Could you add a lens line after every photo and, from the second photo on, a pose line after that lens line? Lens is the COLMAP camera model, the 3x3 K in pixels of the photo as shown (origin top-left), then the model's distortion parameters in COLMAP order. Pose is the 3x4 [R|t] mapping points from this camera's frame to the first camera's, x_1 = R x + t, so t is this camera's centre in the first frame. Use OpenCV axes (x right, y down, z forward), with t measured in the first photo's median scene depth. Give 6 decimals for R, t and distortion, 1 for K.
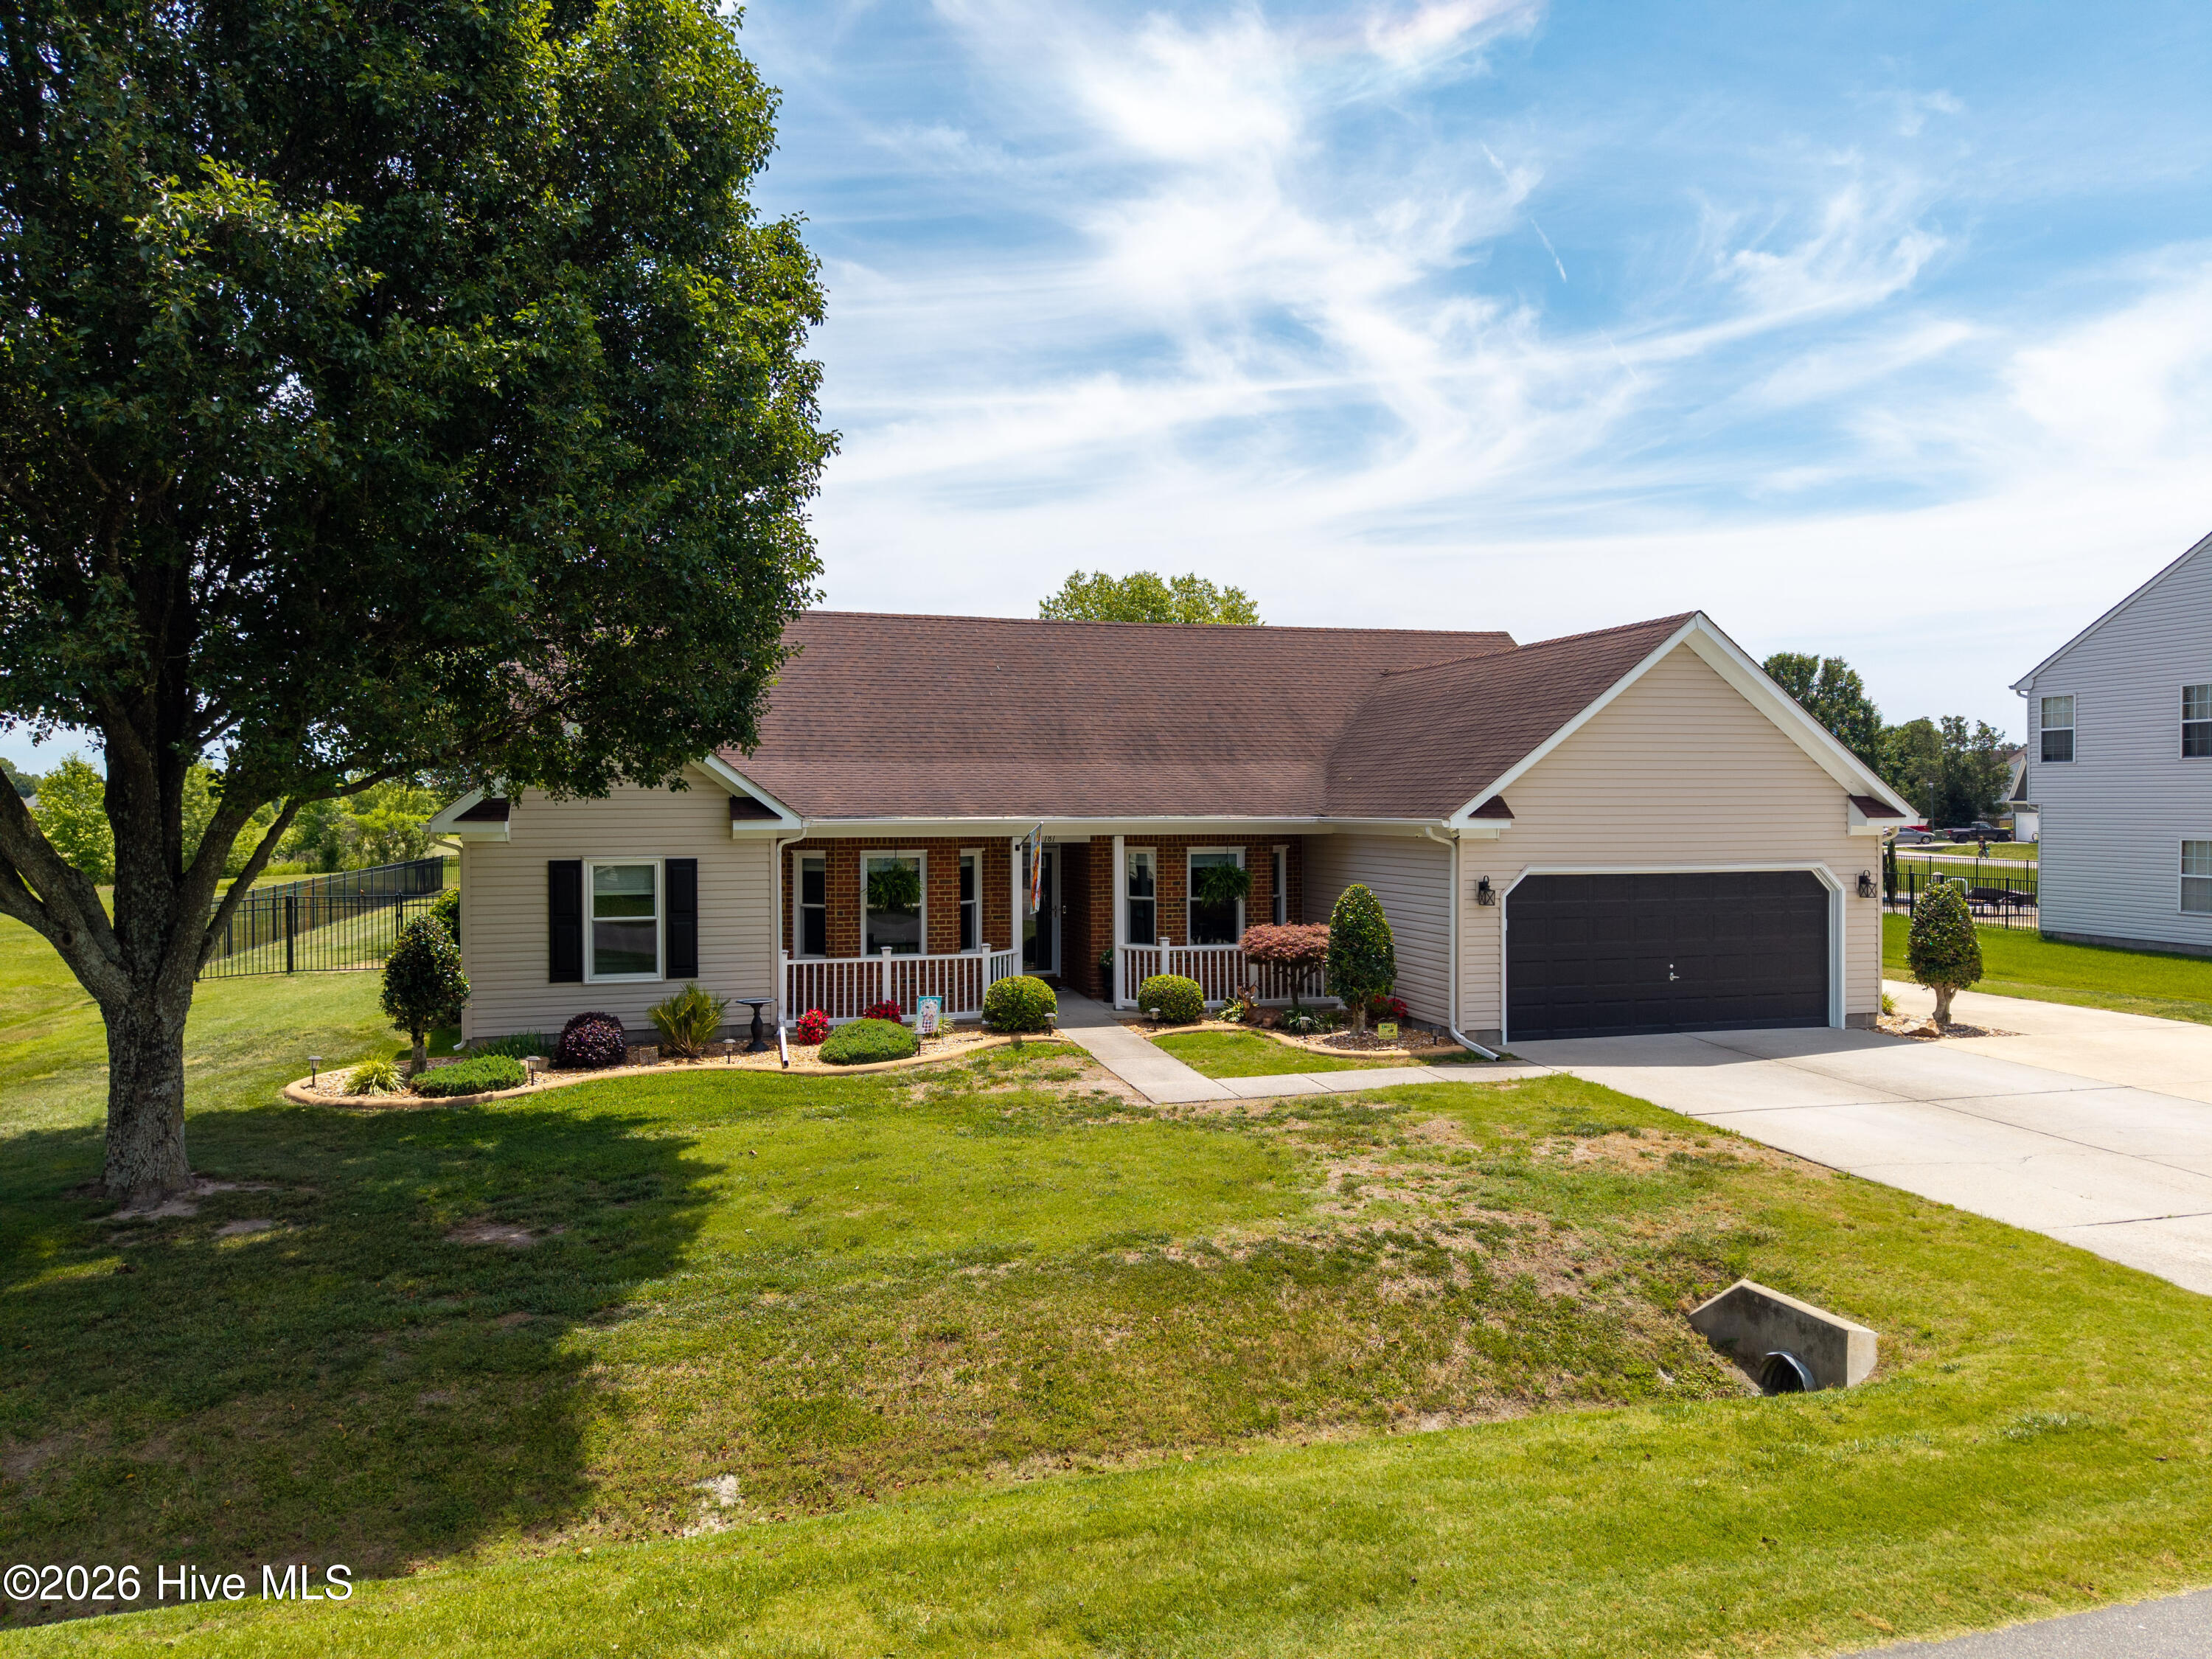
lens RADIAL K [[1463.9, 0, 1094.4], [0, 1463.9, 823.3], [0, 0, 1]] dist [0.026290, -0.021170]
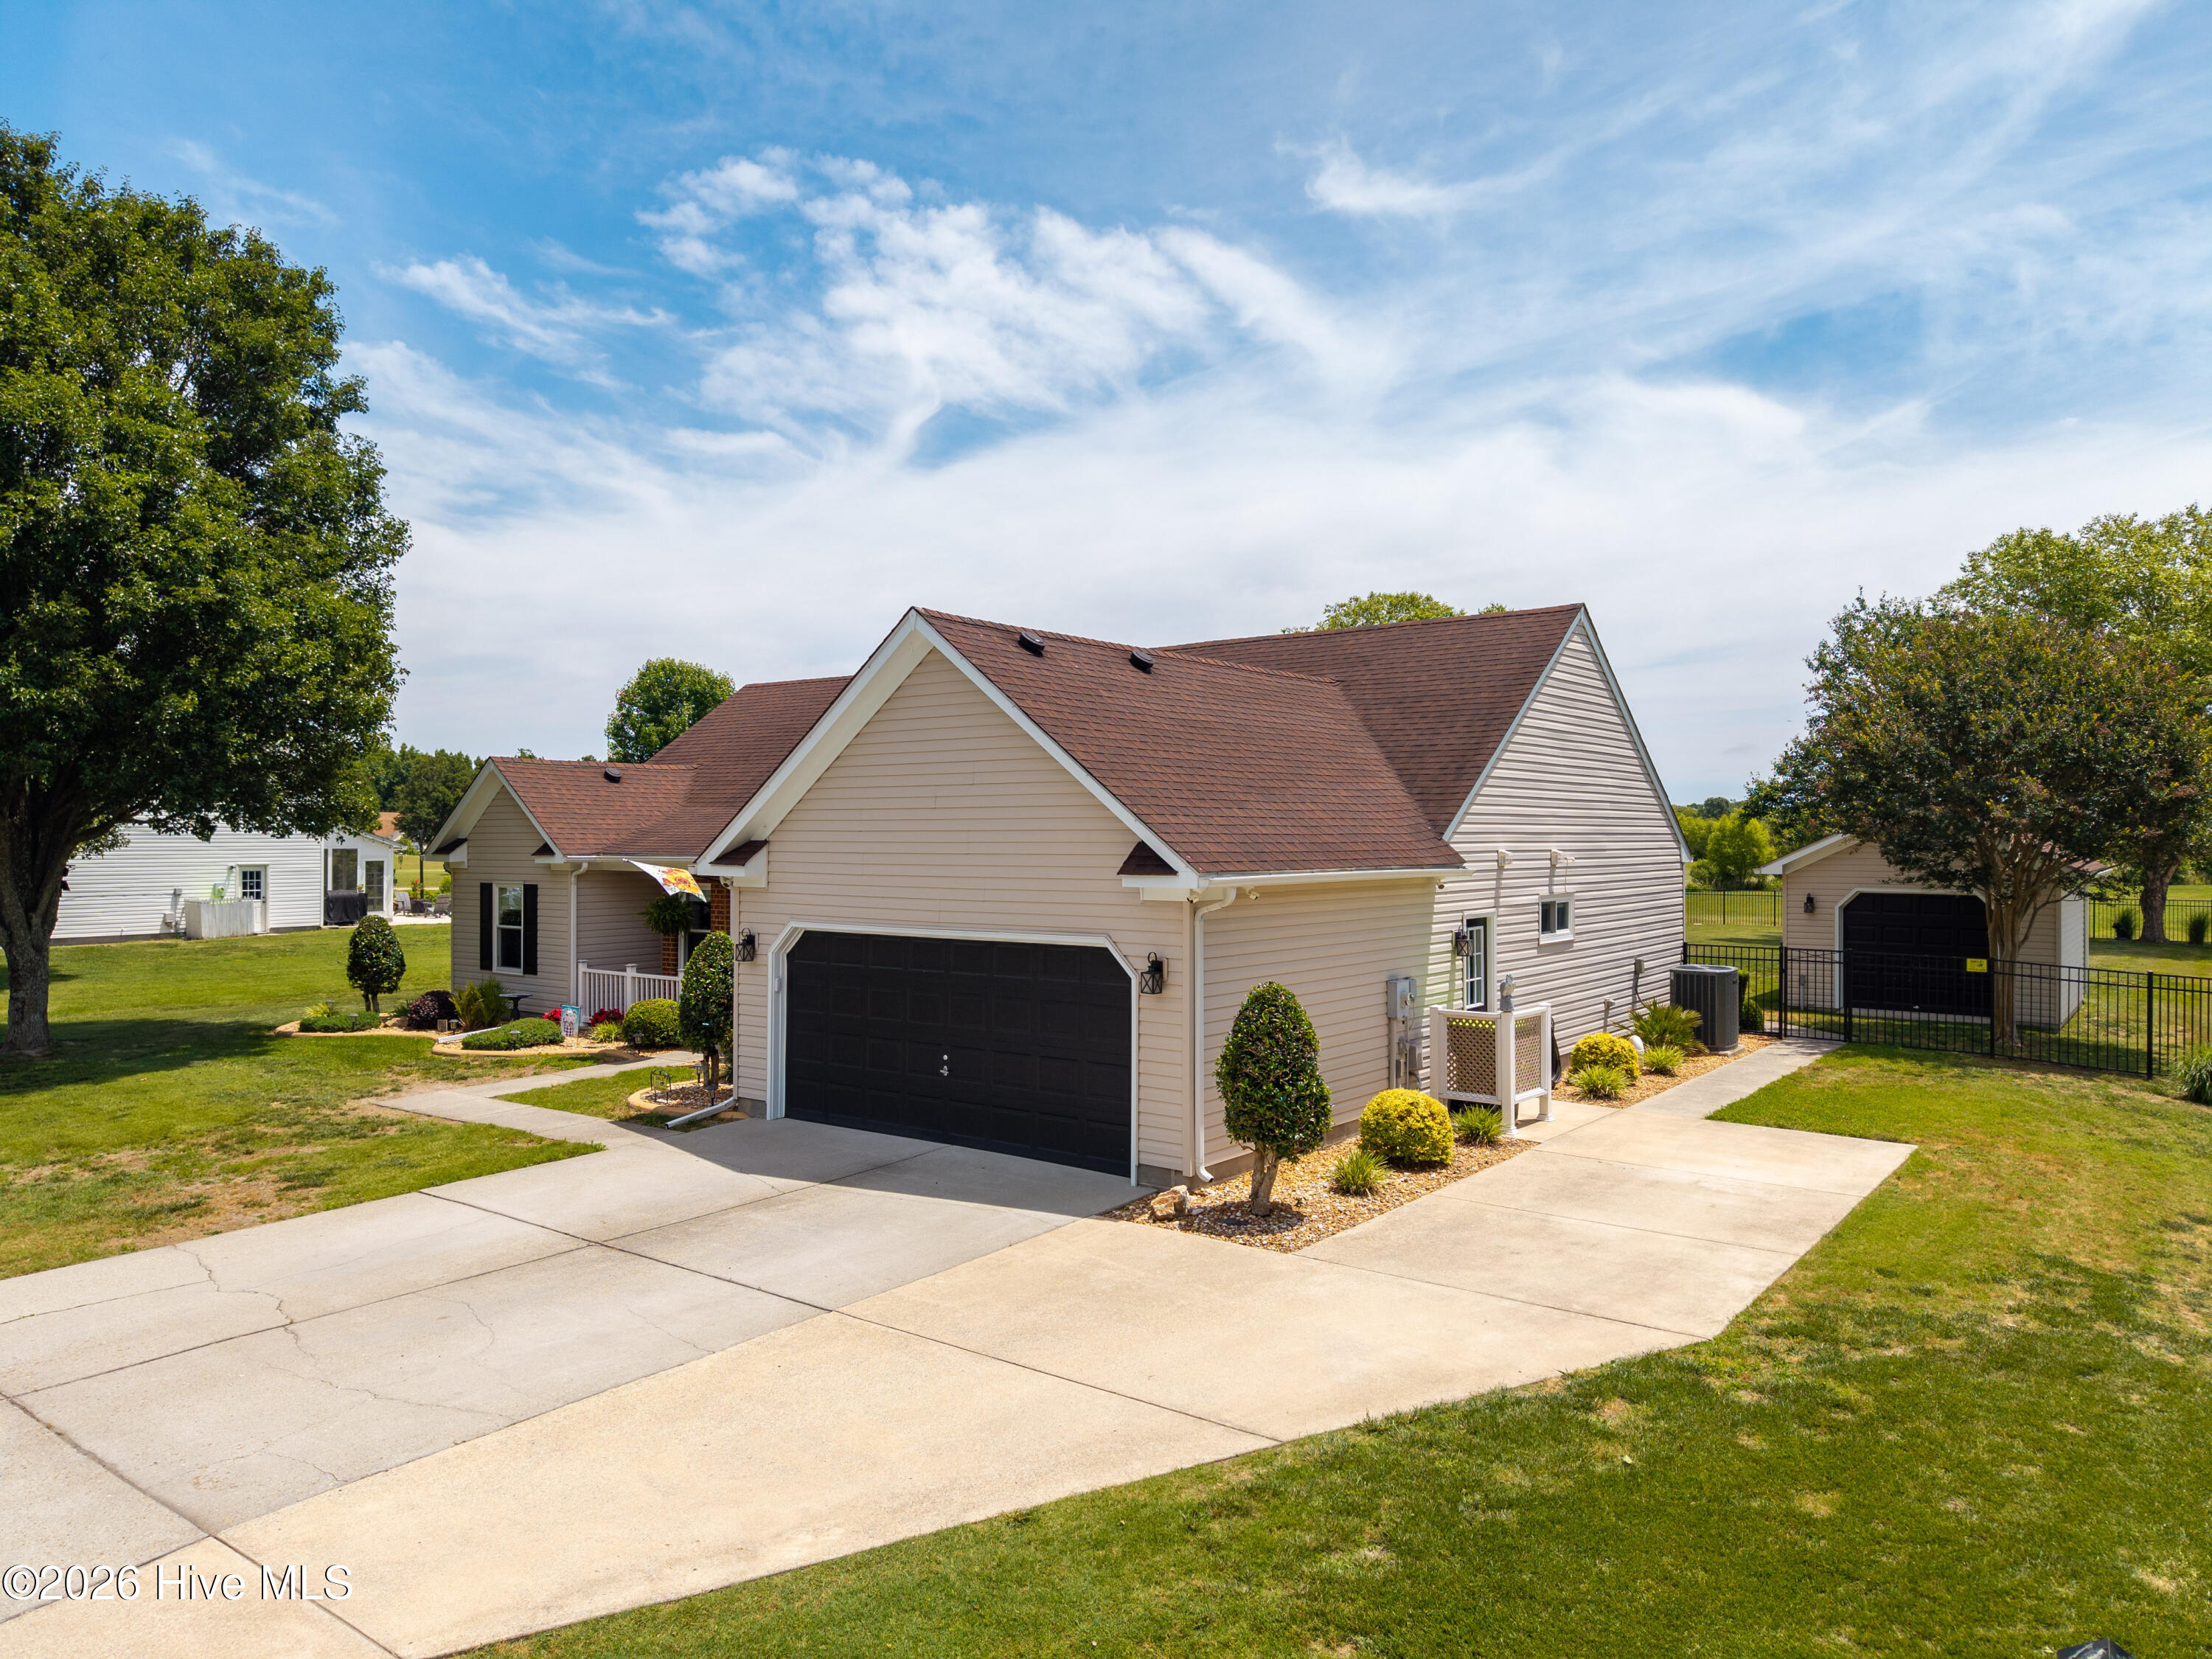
lens RADIAL K [[1463.9, 0, 1094.4], [0, 1463.9, 823.3], [0, 0, 1]] dist [0.026290, -0.021170]
pose [[0.601525, -0.006306, -0.798829, 1.113371], [-0.009813, 0.999835, -0.015283, -0.017701], [0.798794, 0.017032, 0.601363, 0.613838]]
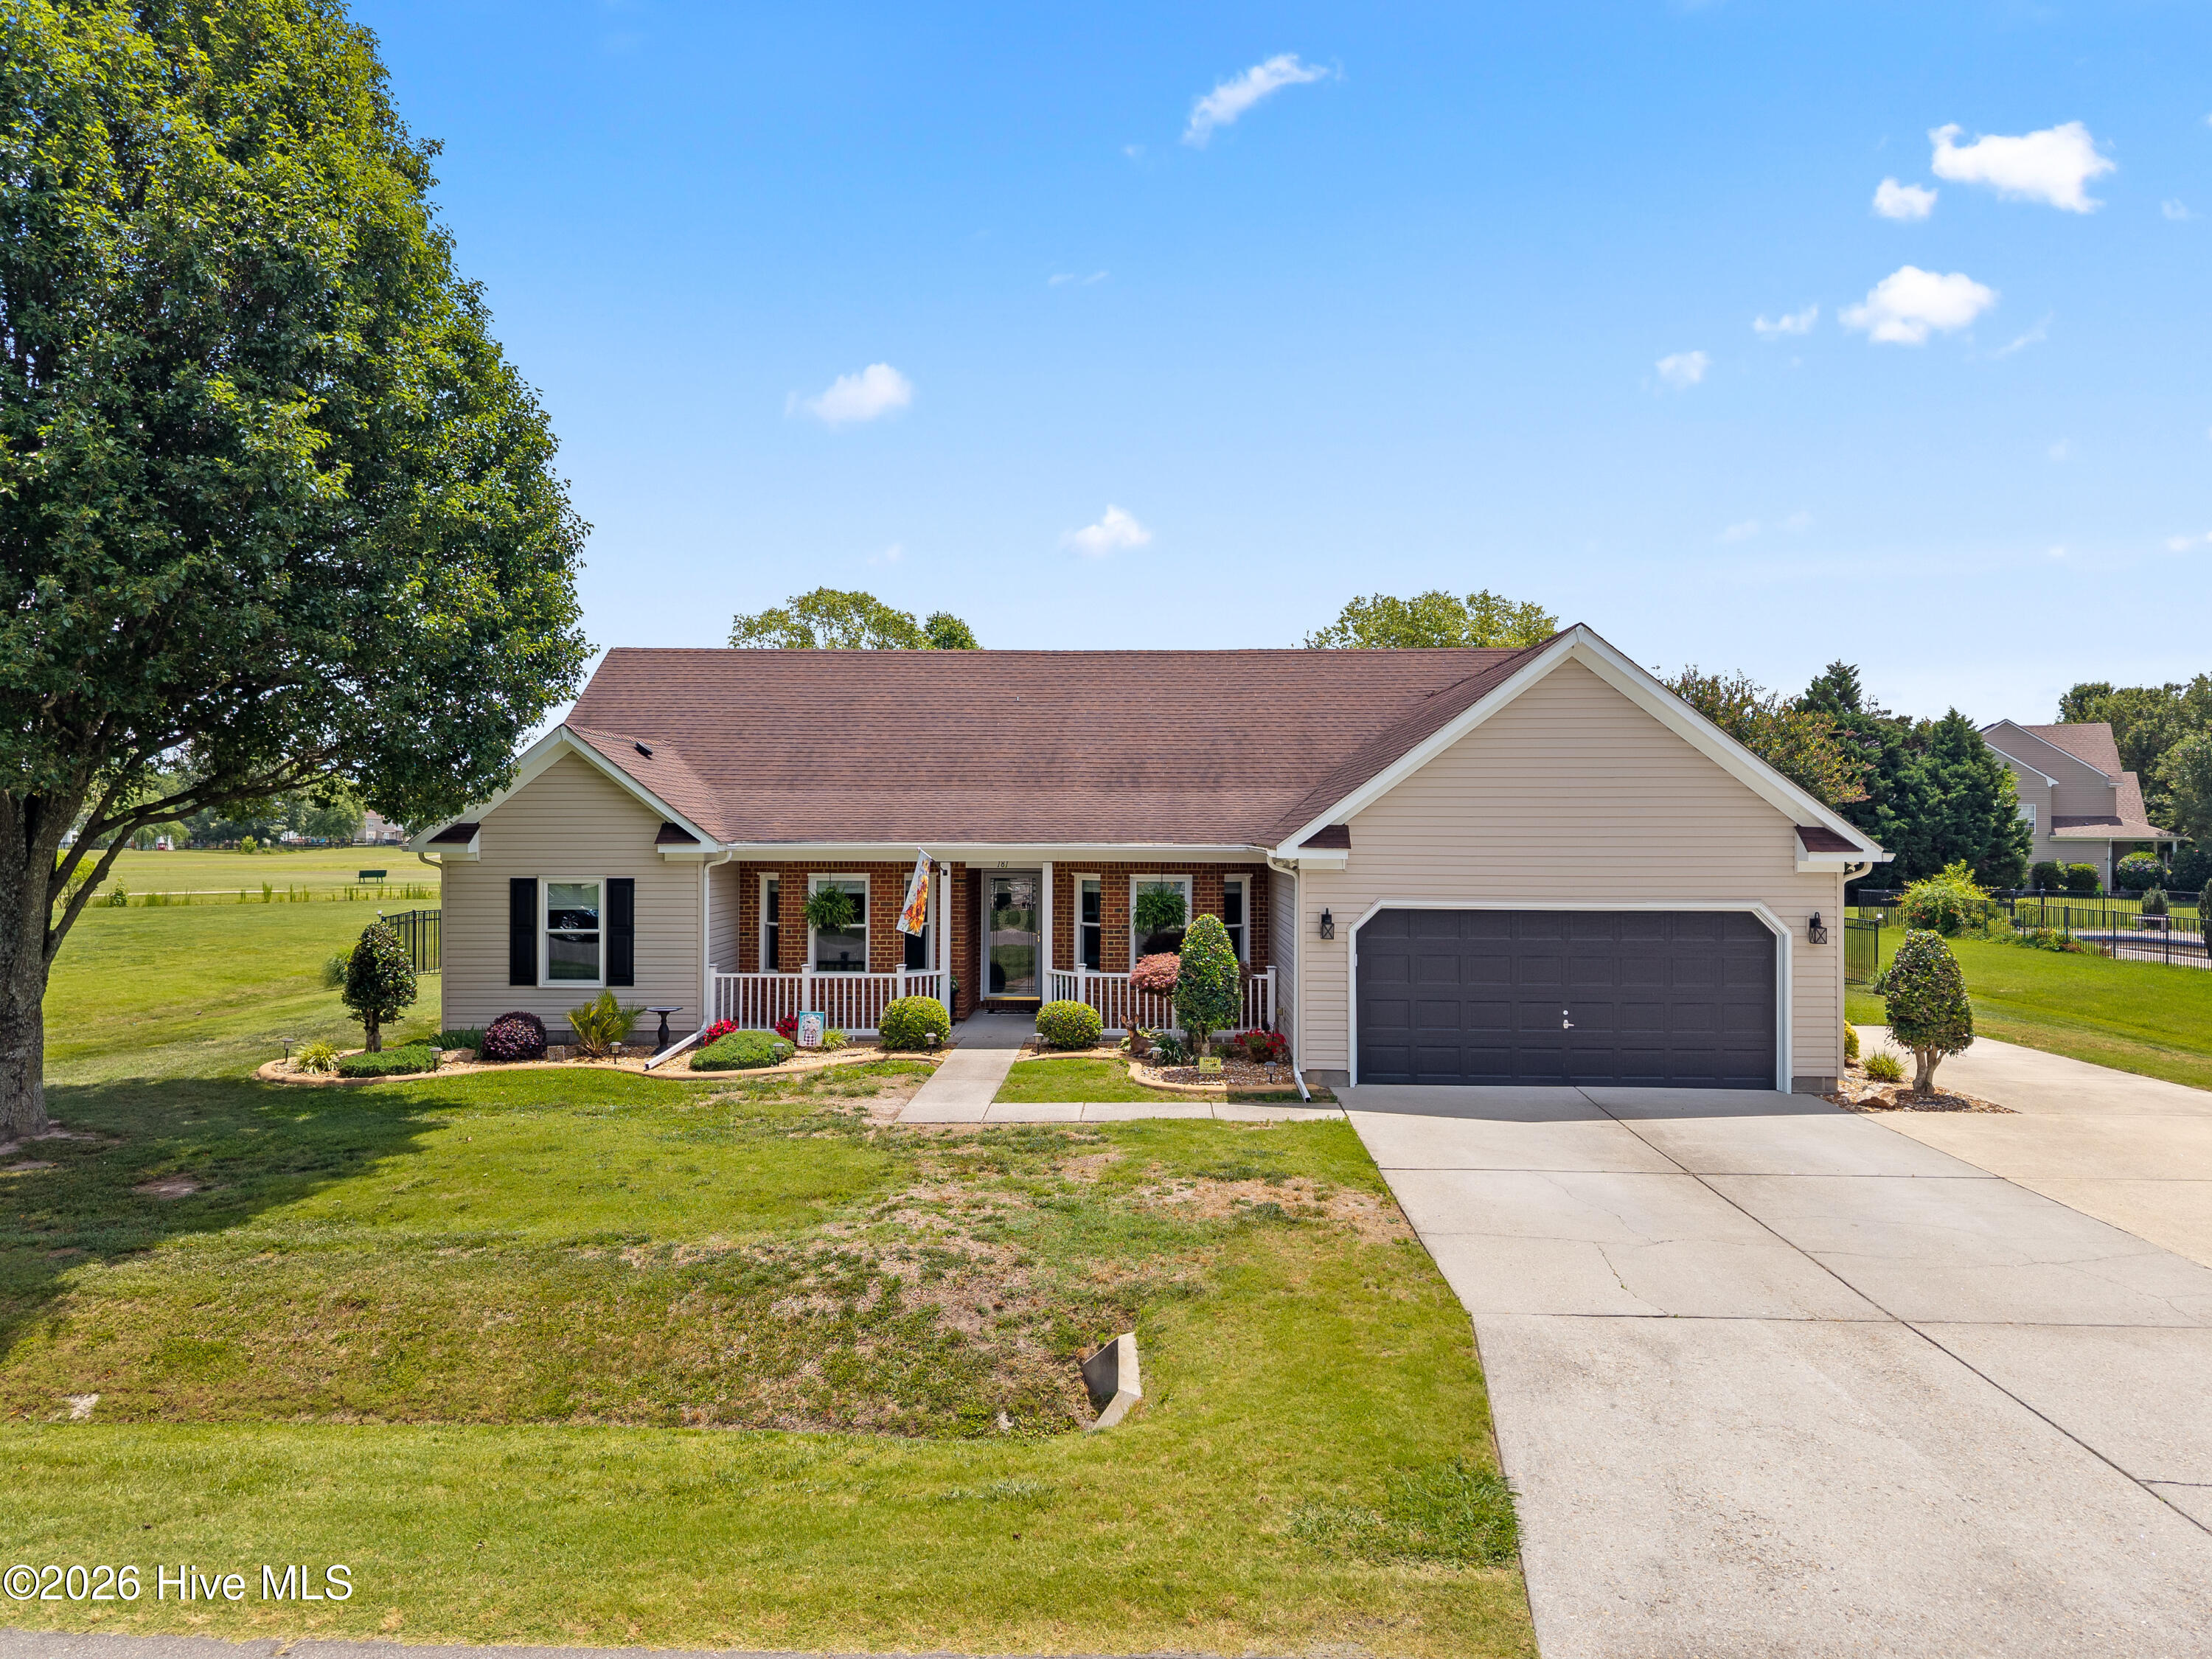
lens RADIAL K [[1463.9, 0, 1094.4], [0, 1463.9, 823.3], [0, 0, 1]] dist [0.026290, -0.021170]
pose [[0.953317, 0.003039, -0.301957, 0.404654], [-0.008324, 0.999834, -0.016215, -0.002739], [0.301857, 0.017971, 0.953184, 0.045259]]
